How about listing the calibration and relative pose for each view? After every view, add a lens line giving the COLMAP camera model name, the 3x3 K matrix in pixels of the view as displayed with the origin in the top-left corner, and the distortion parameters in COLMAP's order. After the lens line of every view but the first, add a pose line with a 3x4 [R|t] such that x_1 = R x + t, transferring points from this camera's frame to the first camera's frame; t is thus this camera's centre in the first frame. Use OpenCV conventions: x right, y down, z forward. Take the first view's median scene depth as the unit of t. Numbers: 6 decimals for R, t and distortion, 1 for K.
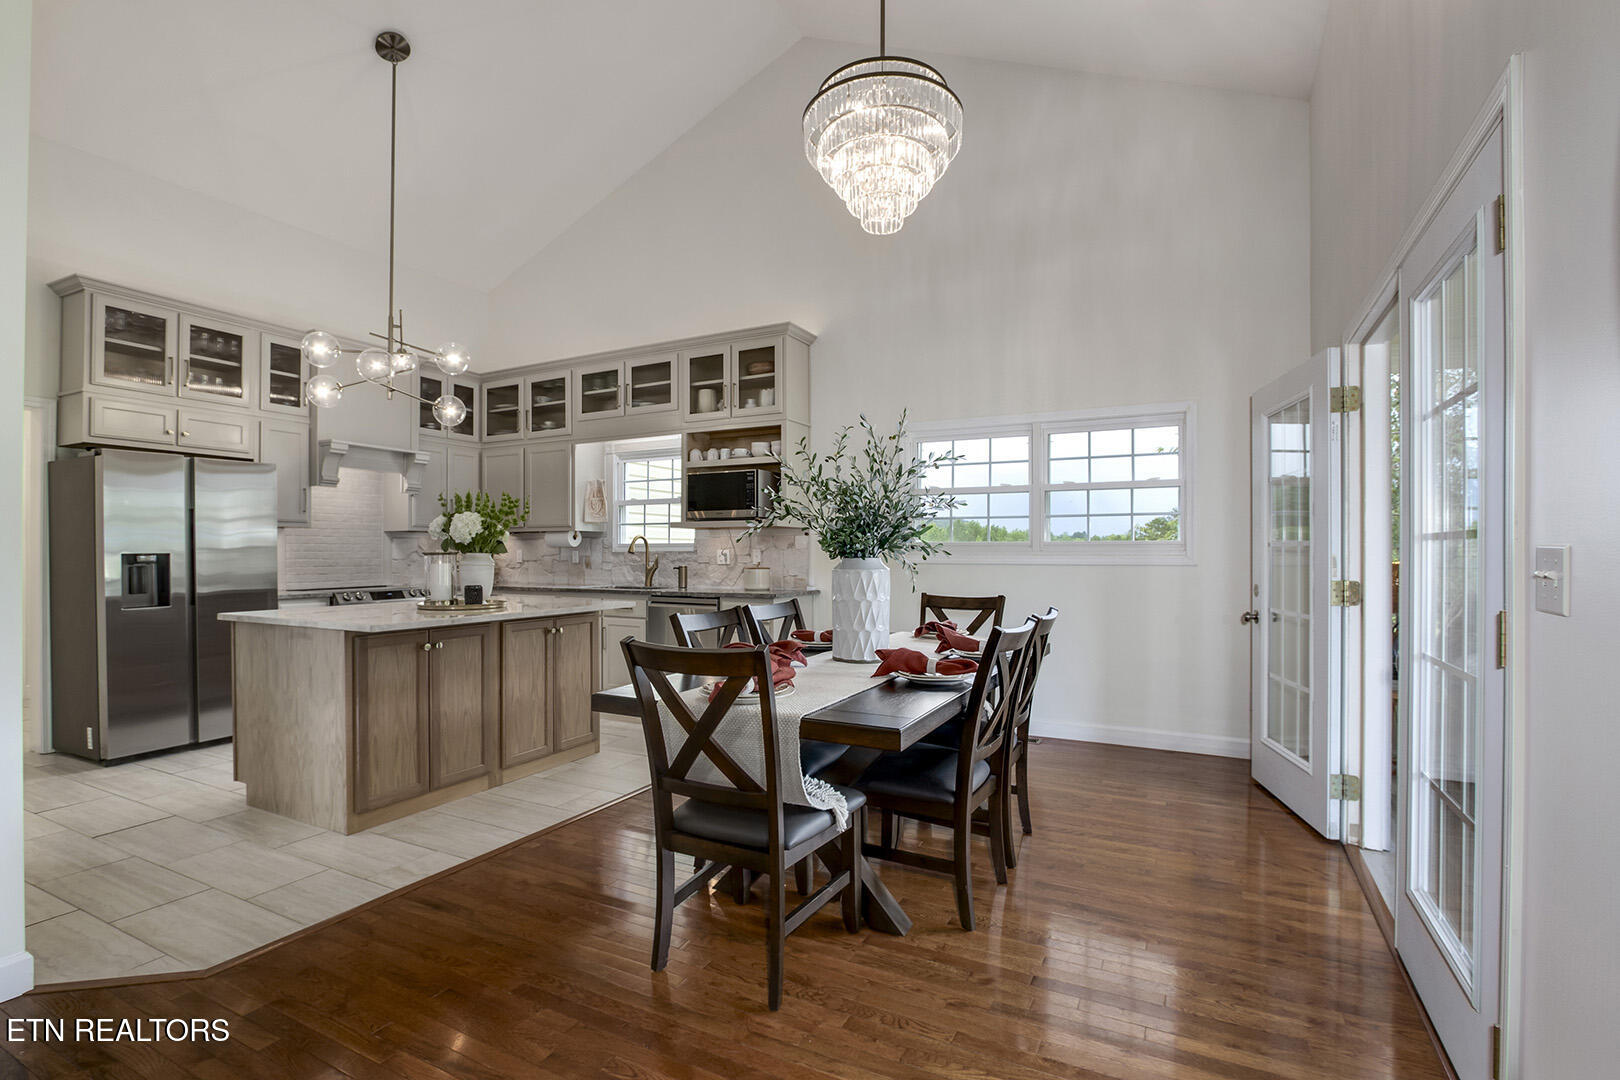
lens RADIAL K [[759.1, 0, 809.9], [0, 759.1, 552.4], [0, 0, 1]] dist [-0.024895, 0.003827]
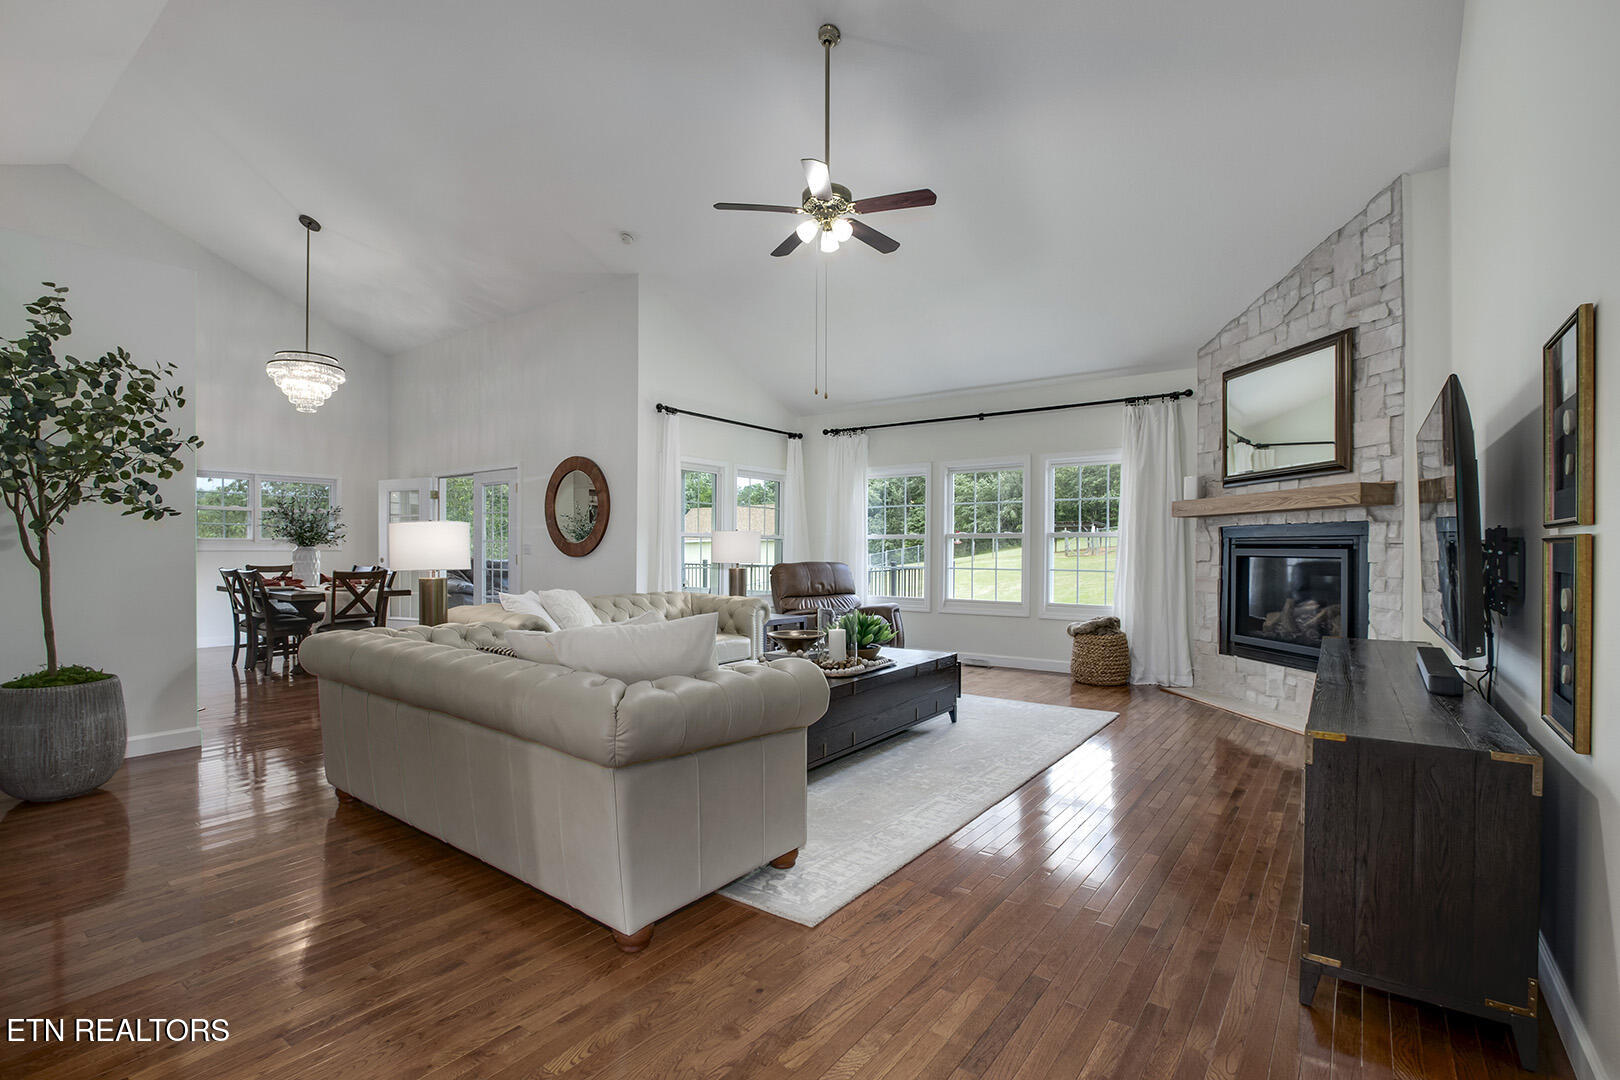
lens RADIAL K [[759.1, 0, 810.5], [0, 759.1, 553.1], [0, 0, 1]] dist [-0.024895, 0.003827]
pose [[0.153695, -0.008200, 0.988084, -1.199126], [-0.002556, 0.999959, 0.008696, 0.001266], [-0.988115, -0.003862, 0.153667, -0.575531]]
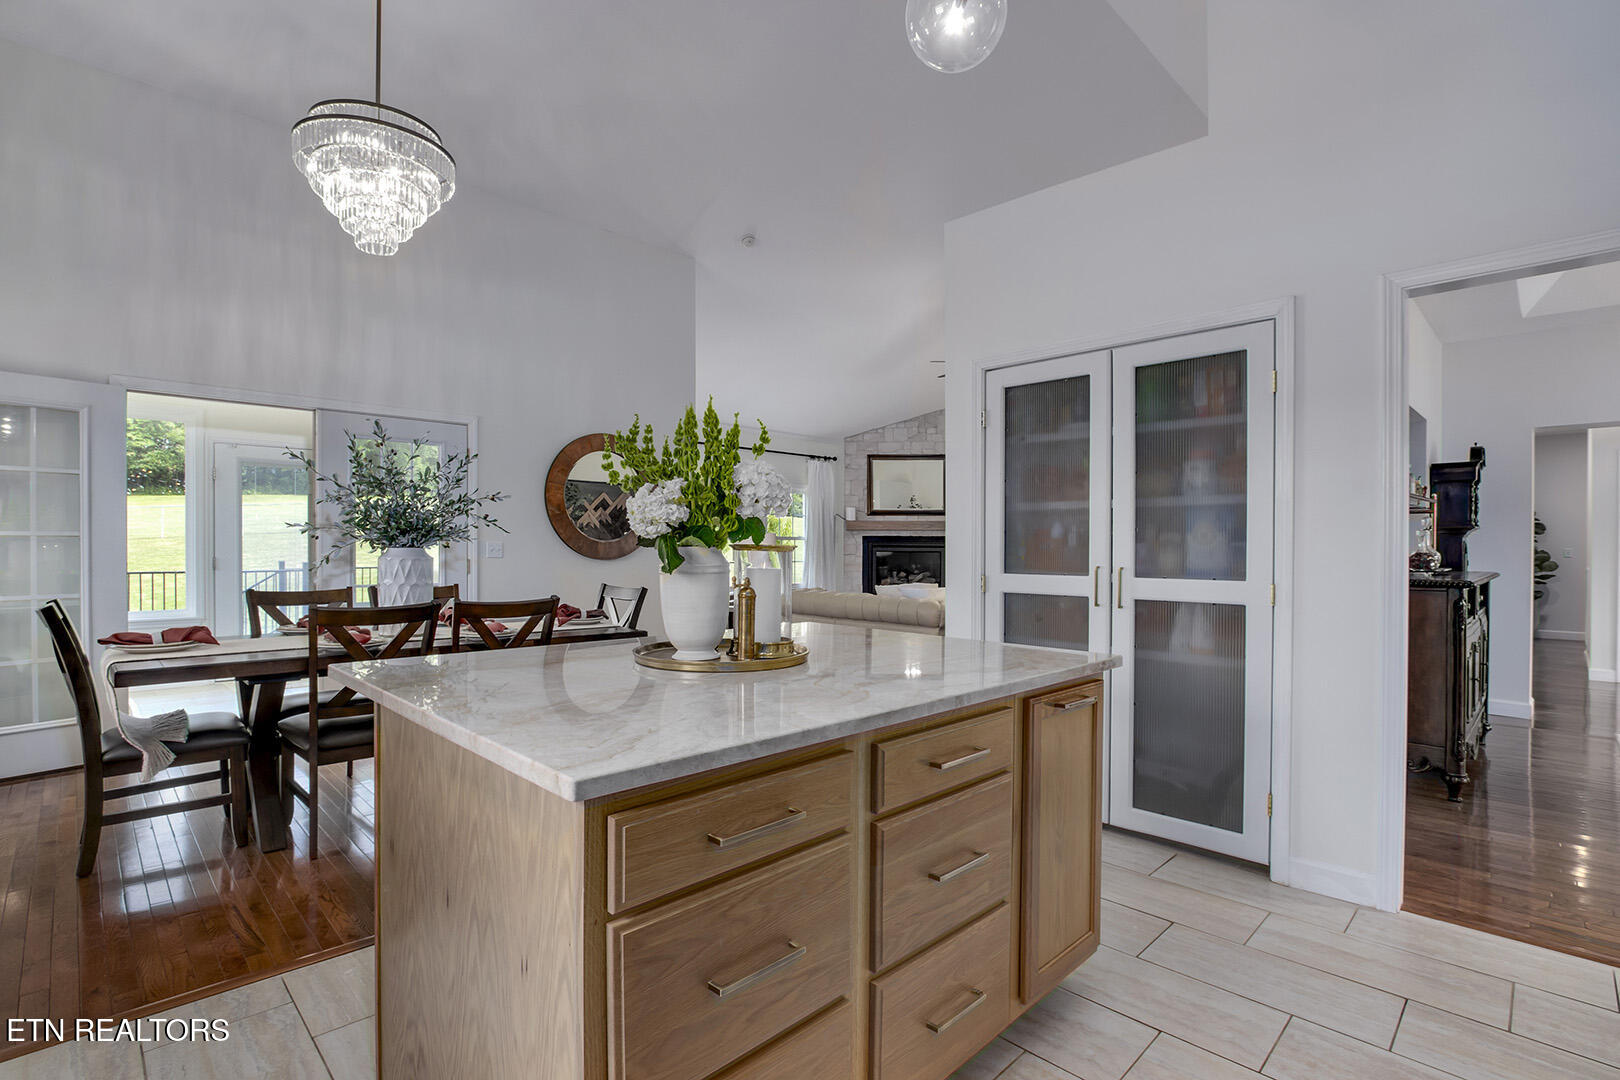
lens RADIAL K [[759.1, 0, 816.5], [0, 759.1, 550.4], [0, 0, 1]] dist [-0.024895, 0.003827]
pose [[-0.955931, -0.007686, 0.293490, -0.493337], [-0.006305, 0.999964, 0.005653, 0.000505], [-0.293523, 0.003554, -0.955946, 1.079210]]
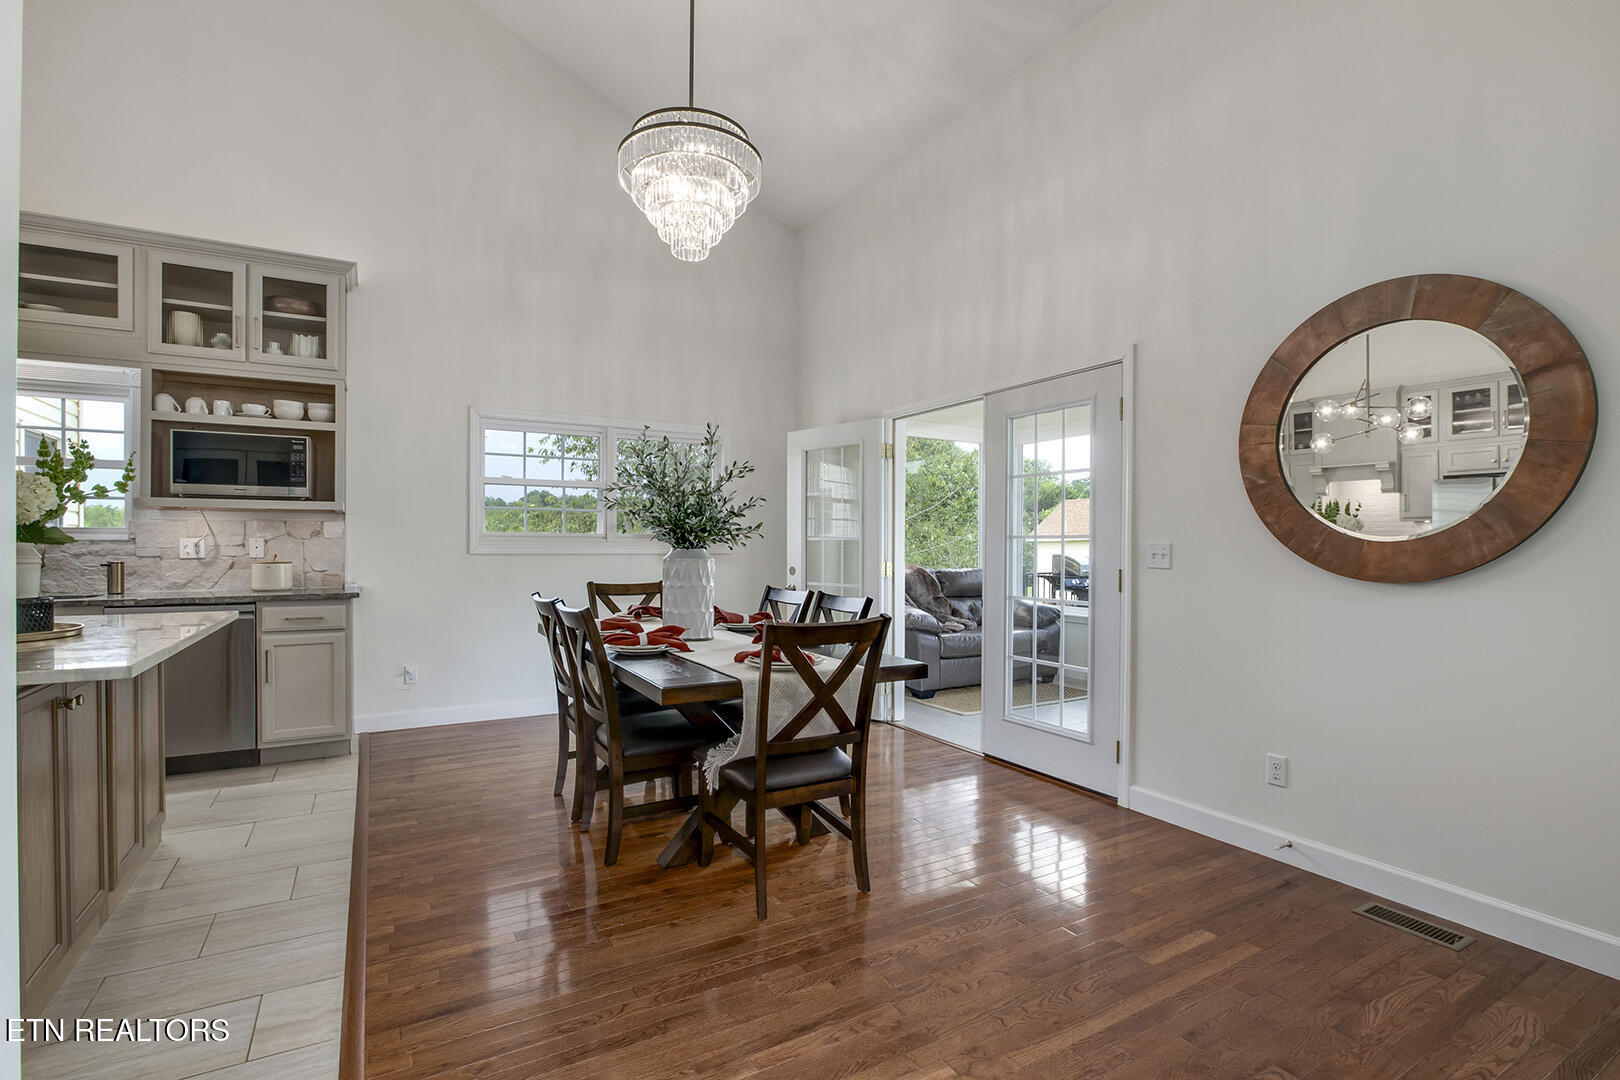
lens RADIAL K [[759.1, 0, 806.3], [0, 759.1, 553.8], [0, 0, 1]] dist [-0.024895, 0.003827]
pose [[0.535219, -0.007708, 0.844678, -0.447549], [-0.003988, 0.999924, 0.011651, 0.000724], [-0.844704, -0.009604, 0.535148, 0.142733]]
